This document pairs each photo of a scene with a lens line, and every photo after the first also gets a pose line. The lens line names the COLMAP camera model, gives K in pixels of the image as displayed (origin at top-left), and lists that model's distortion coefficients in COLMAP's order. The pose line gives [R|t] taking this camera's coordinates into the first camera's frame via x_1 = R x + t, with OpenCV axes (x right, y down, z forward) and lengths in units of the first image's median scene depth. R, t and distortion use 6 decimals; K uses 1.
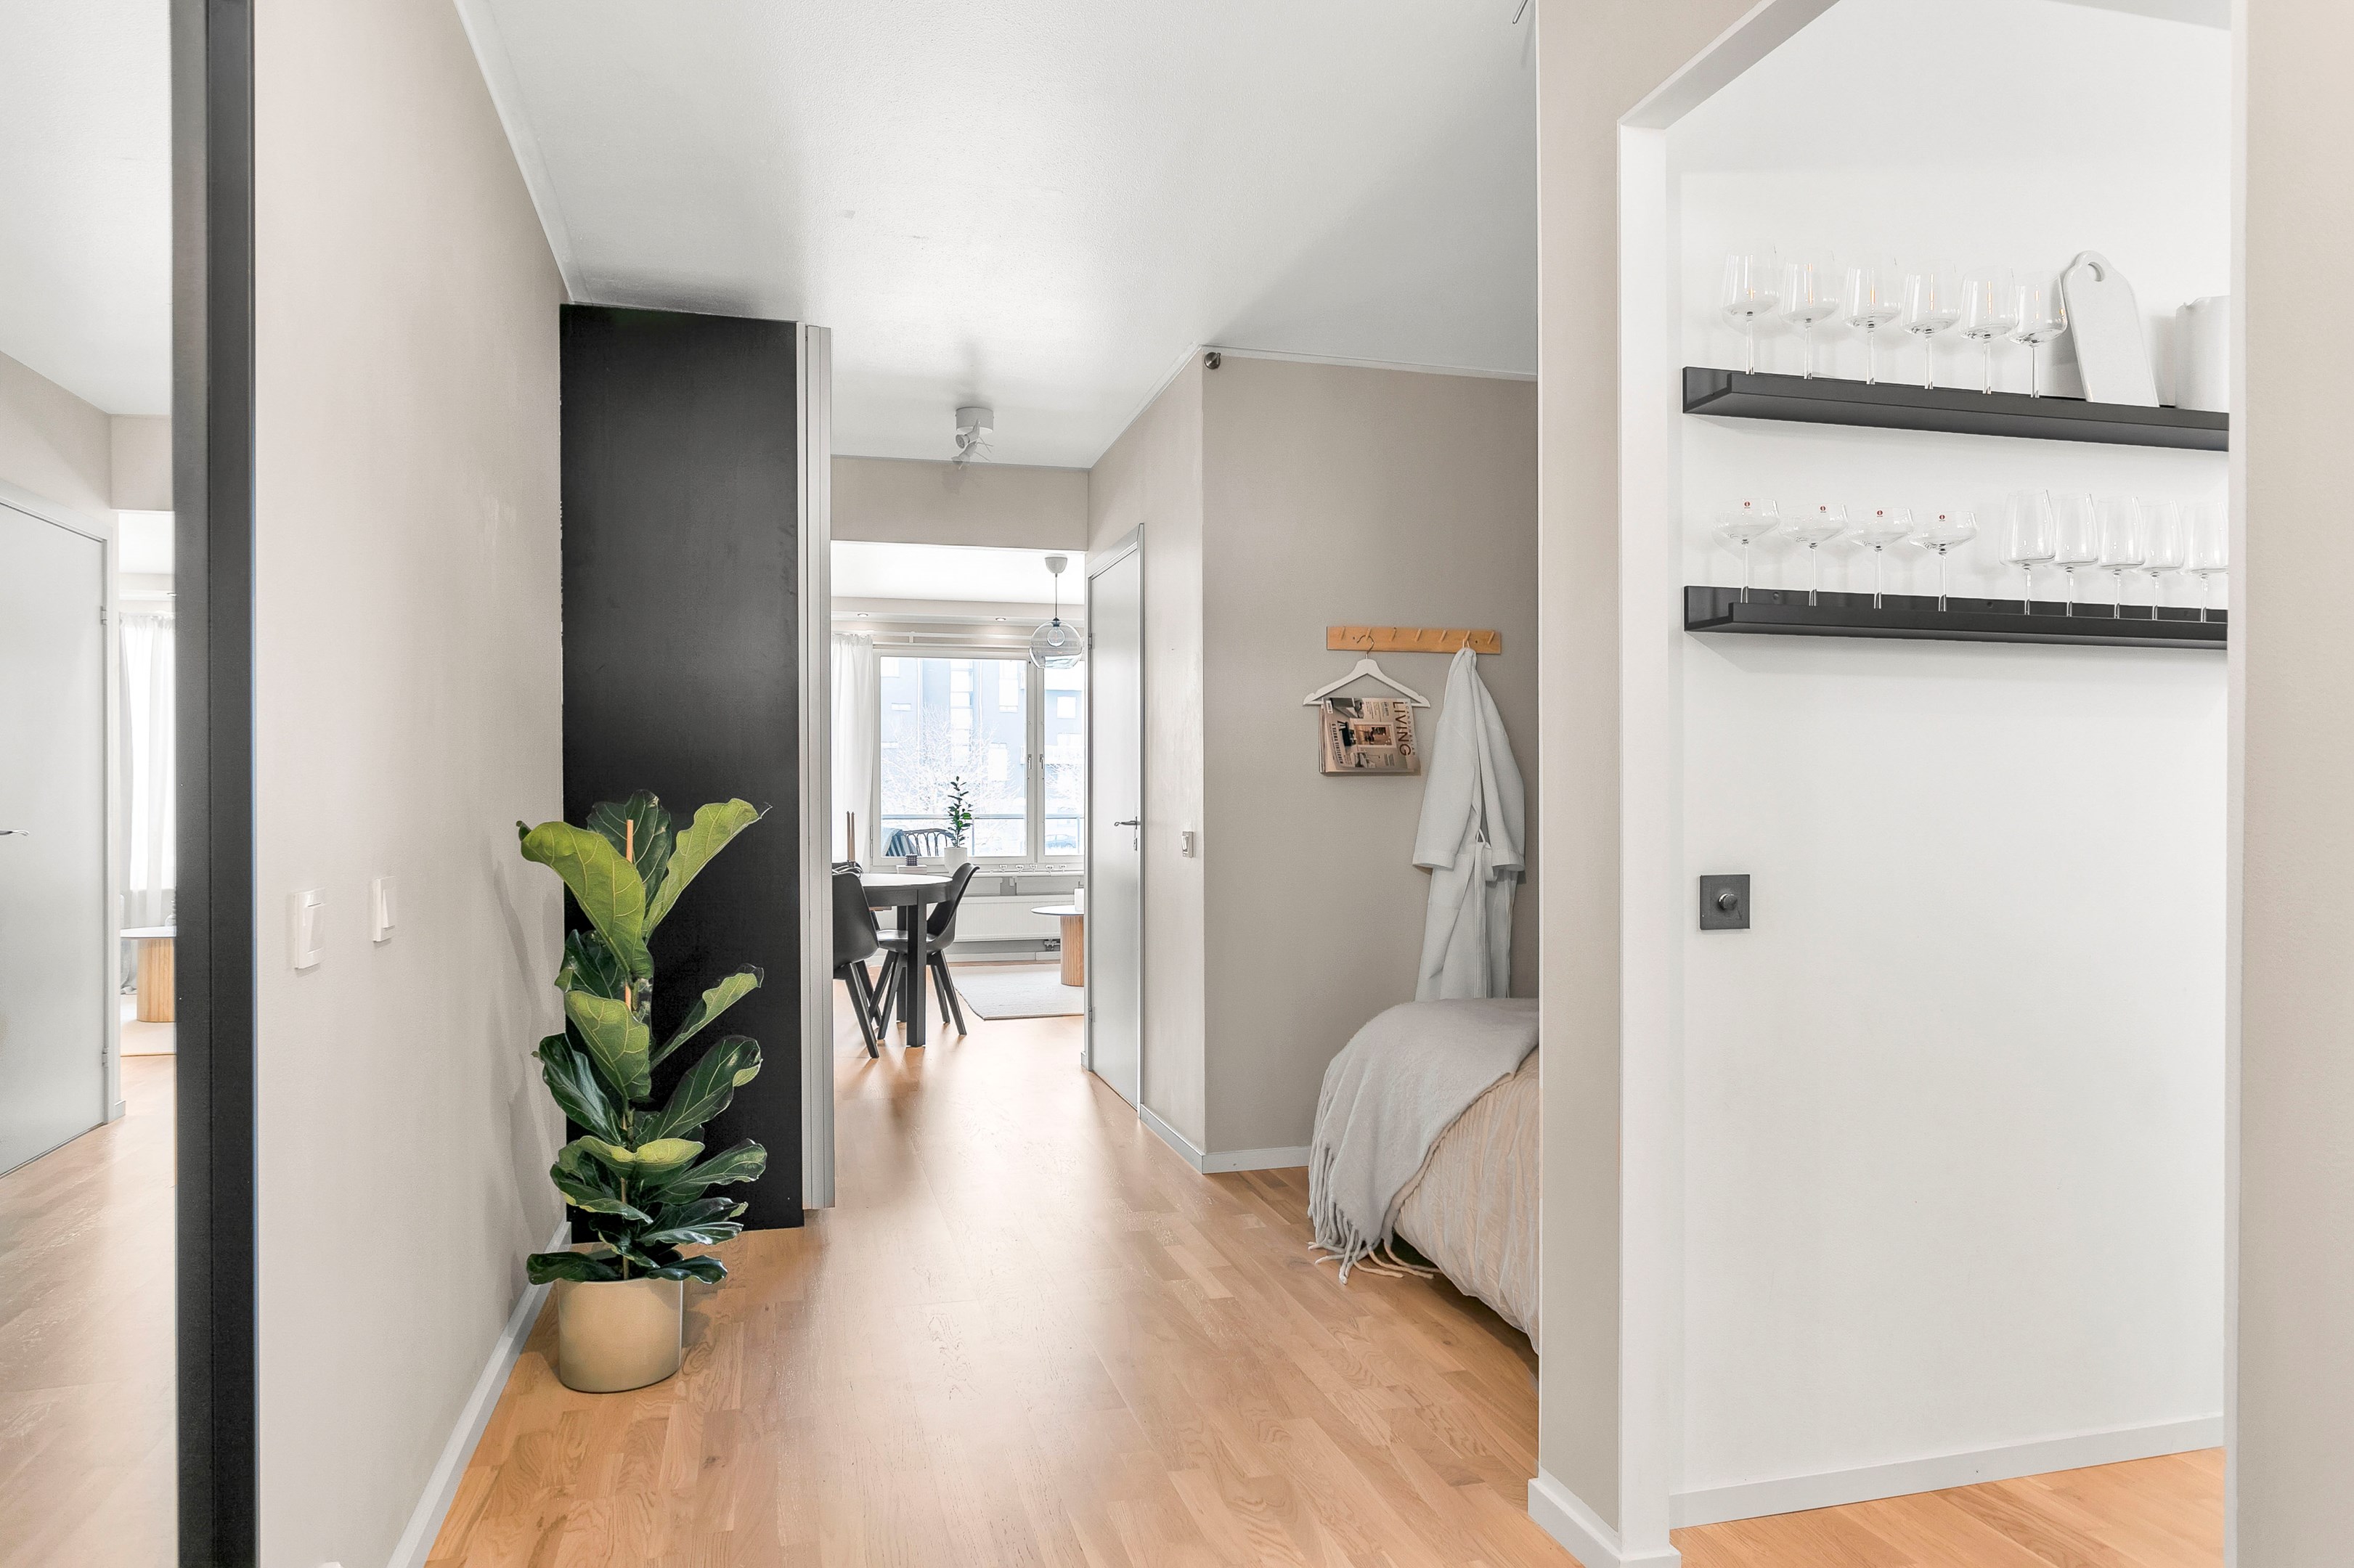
lens RADIAL K [[1459.5, 0, 1169.8], [0, 1459.5, 794.1], [0, 0, 1]] dist [0.000185, 0.000397]
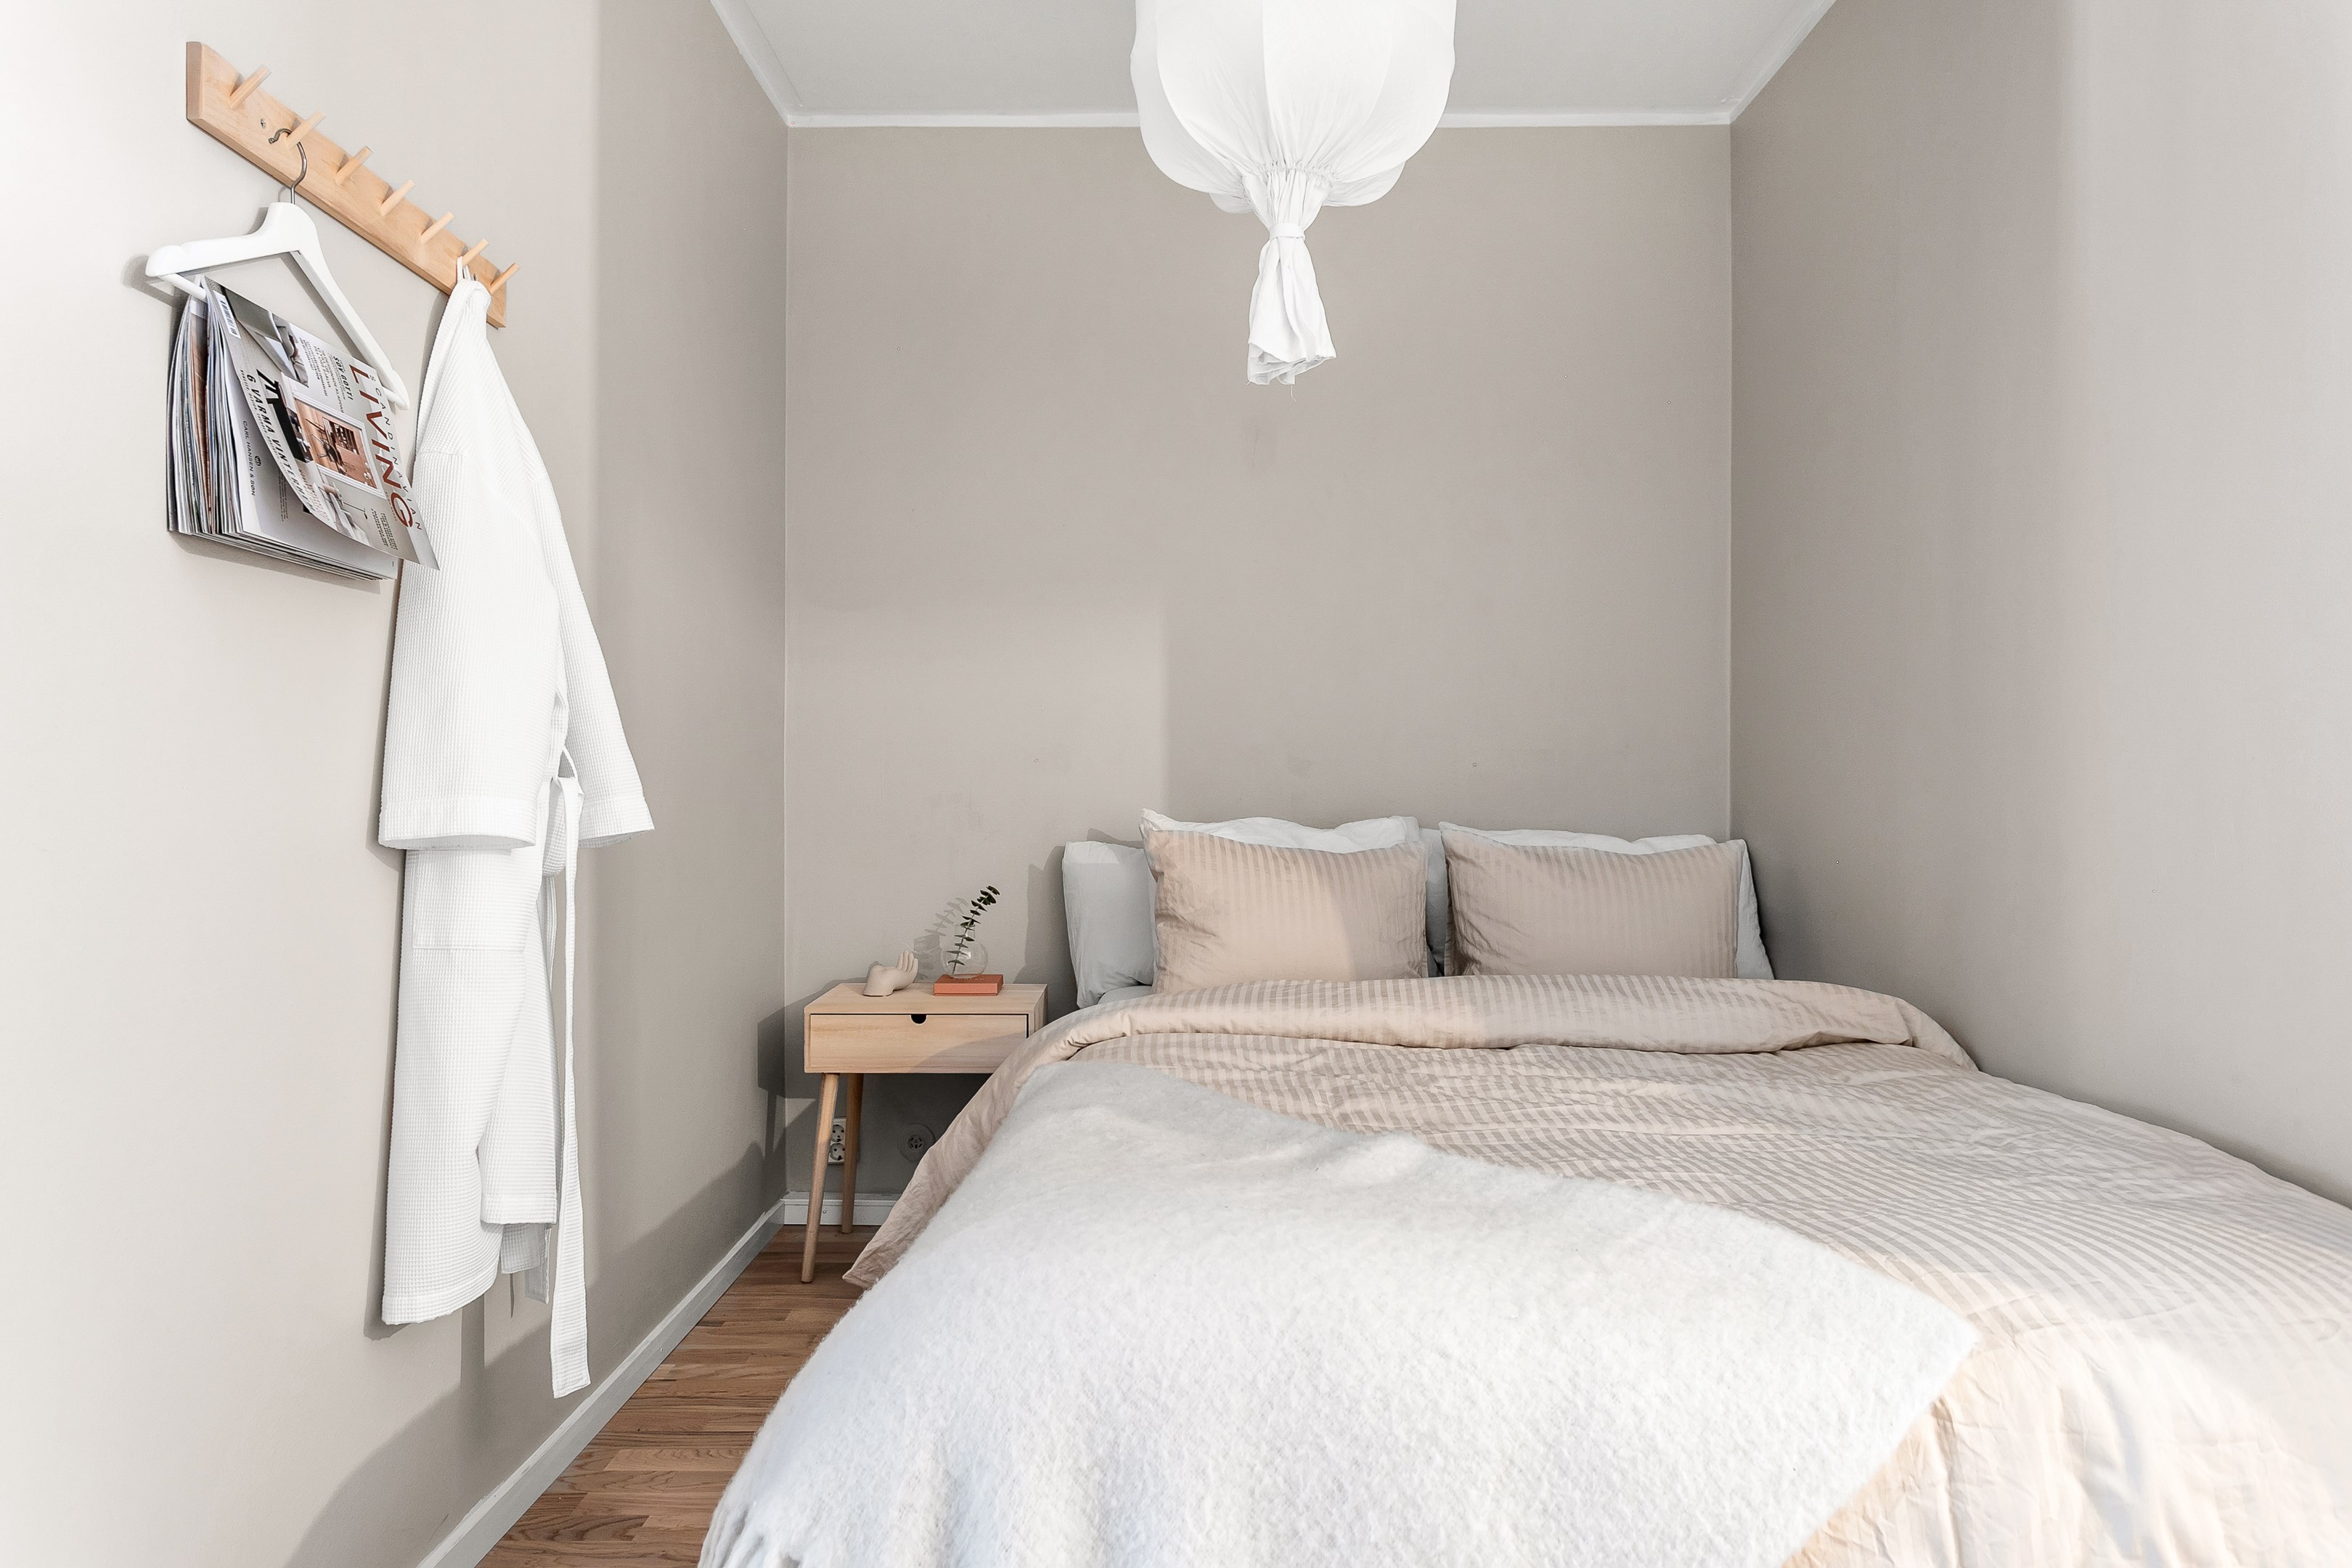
lens RADIAL K [[1410.0, 0, 1176.0], [0, 1410.0, 784.0], [0, 0, 1]] dist [0.000152, 0.000380]
pose [[0.265253, 0.008308, 0.964143, -0.128515], [-0.005491, 0.999960, -0.007106, 0.040996], [-0.964163, -0.003409, 0.265288, 0.839357]]
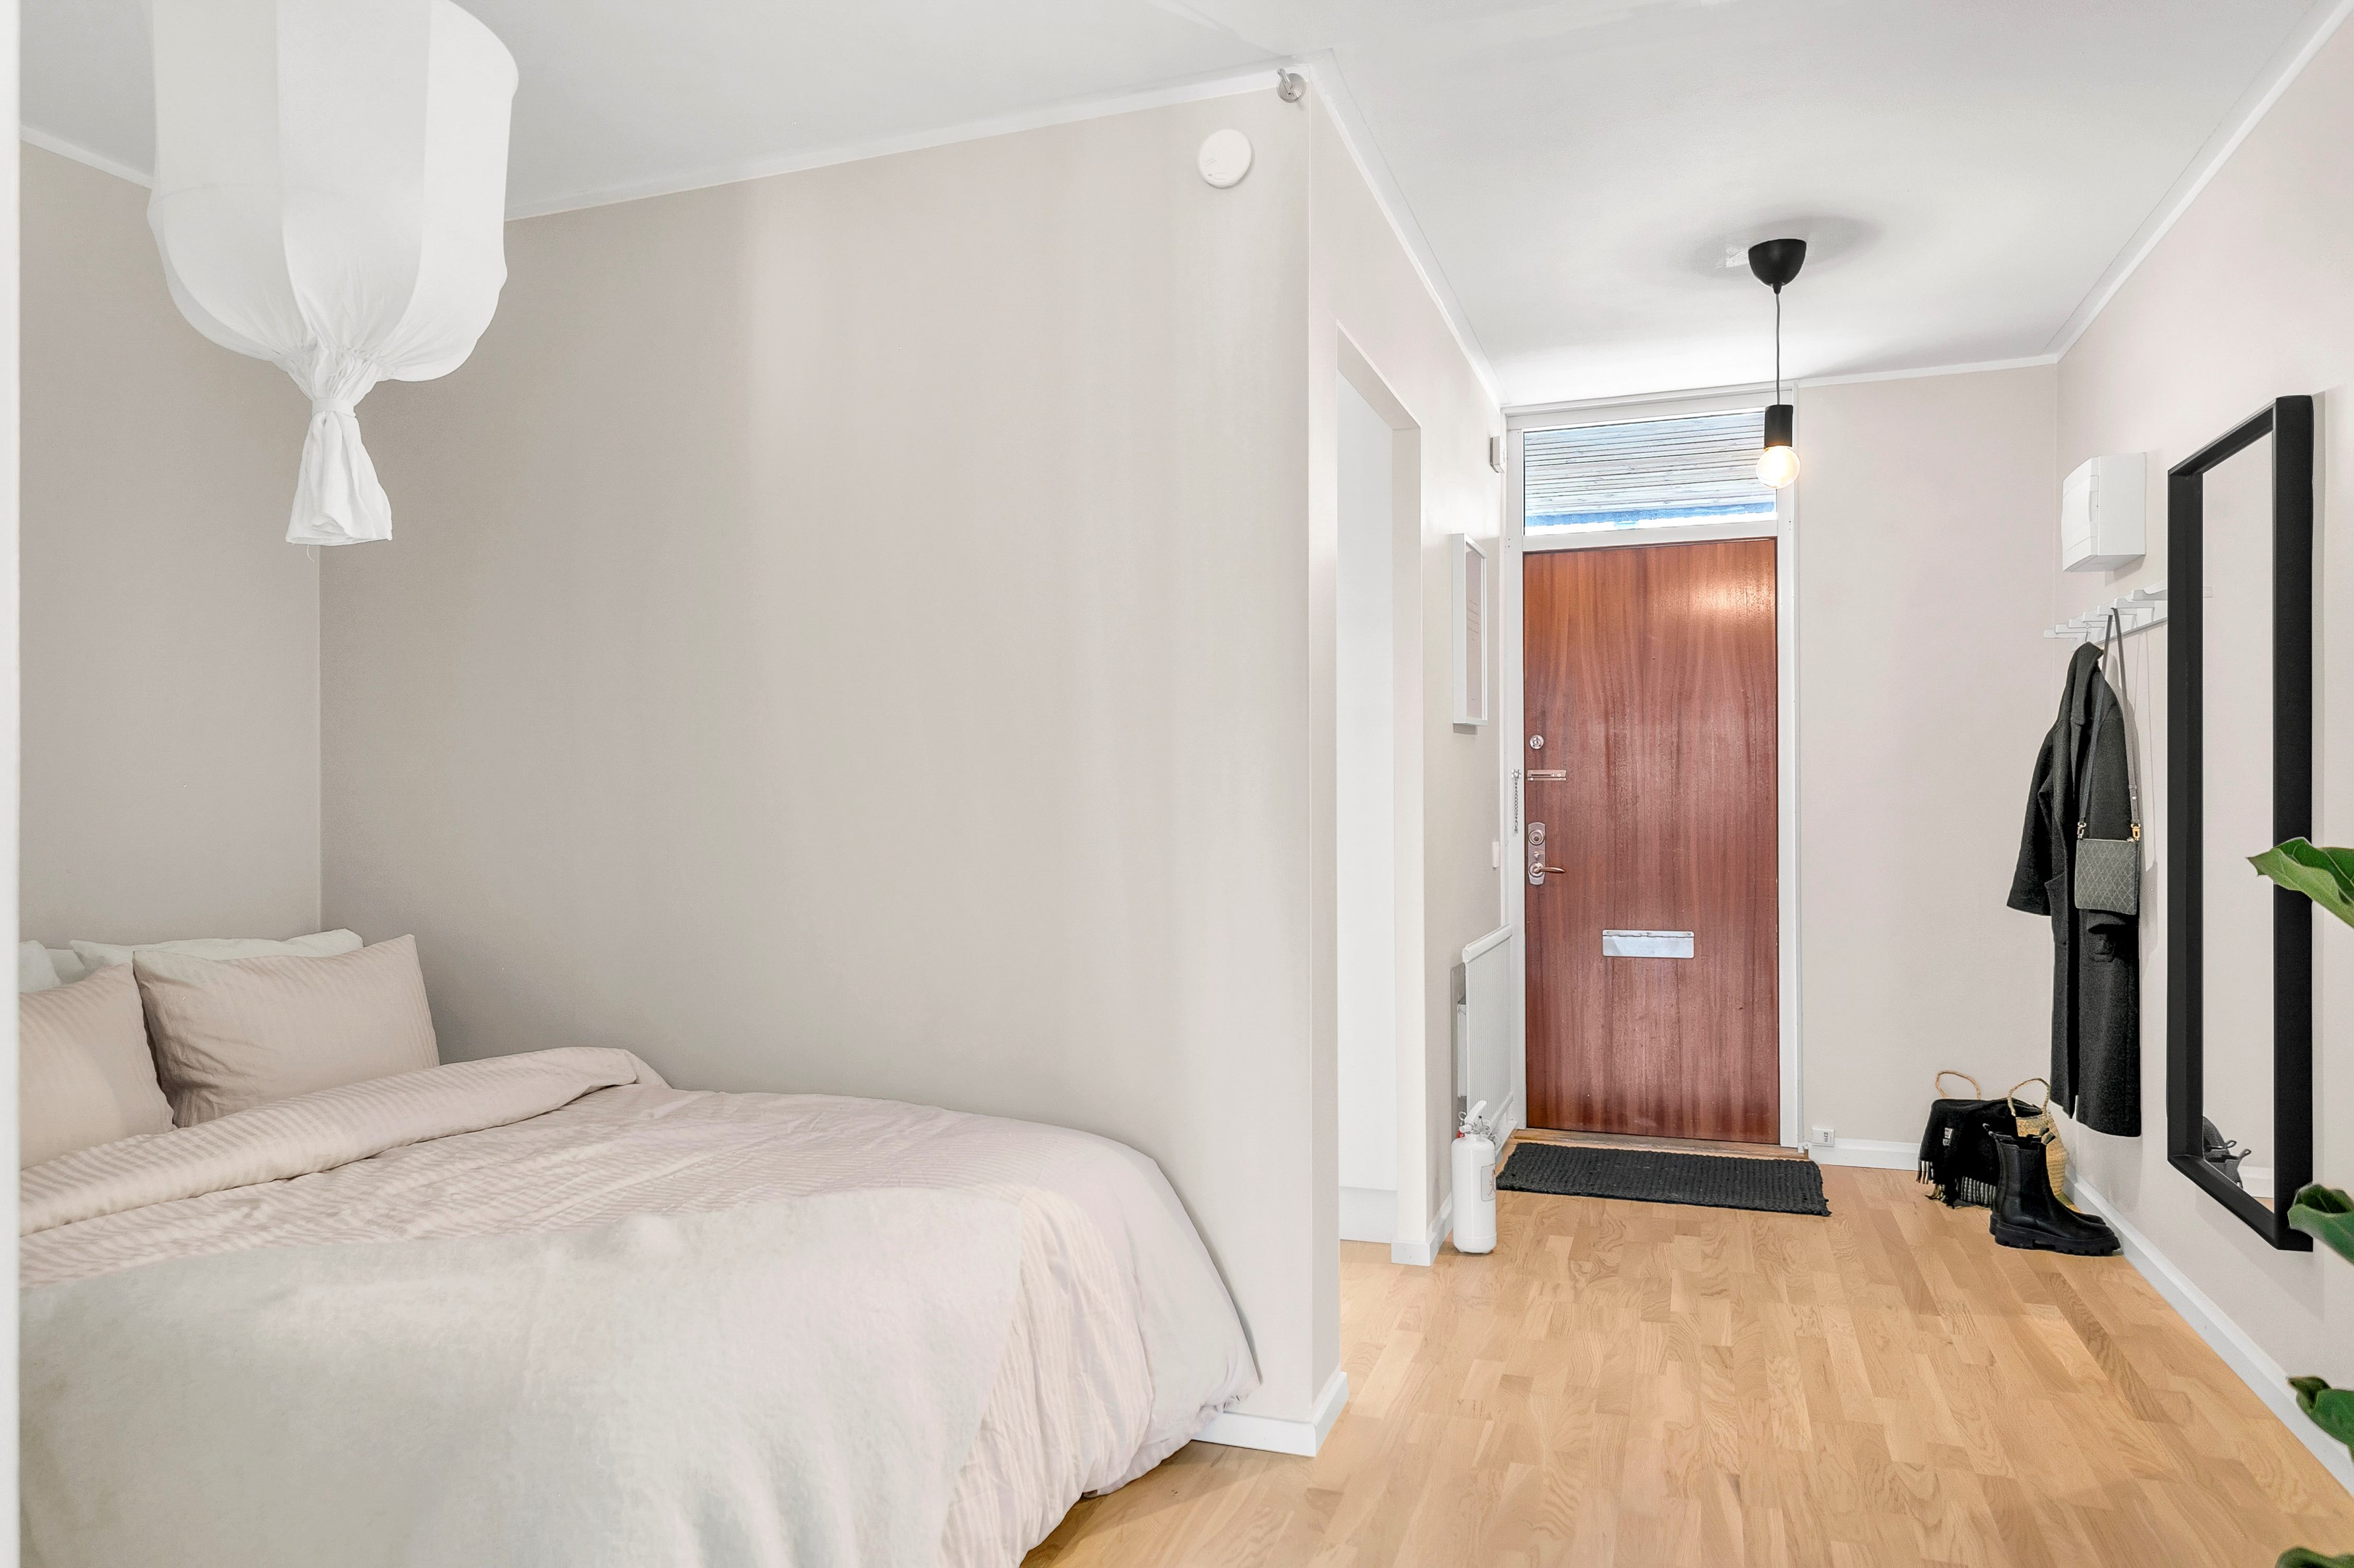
lens RADIAL K [[1510.6, 0, 1166.4], [0, 1510.6, 799.8], [0, 0, 1]] dist [0.004355, 0.006308]
pose [[-0.820110, 0.003483, 0.572196, -0.193578], [0.004443, 0.999990, 0.000281, -0.008321], [-0.572189, 0.002772, -0.820117, 1.192807]]
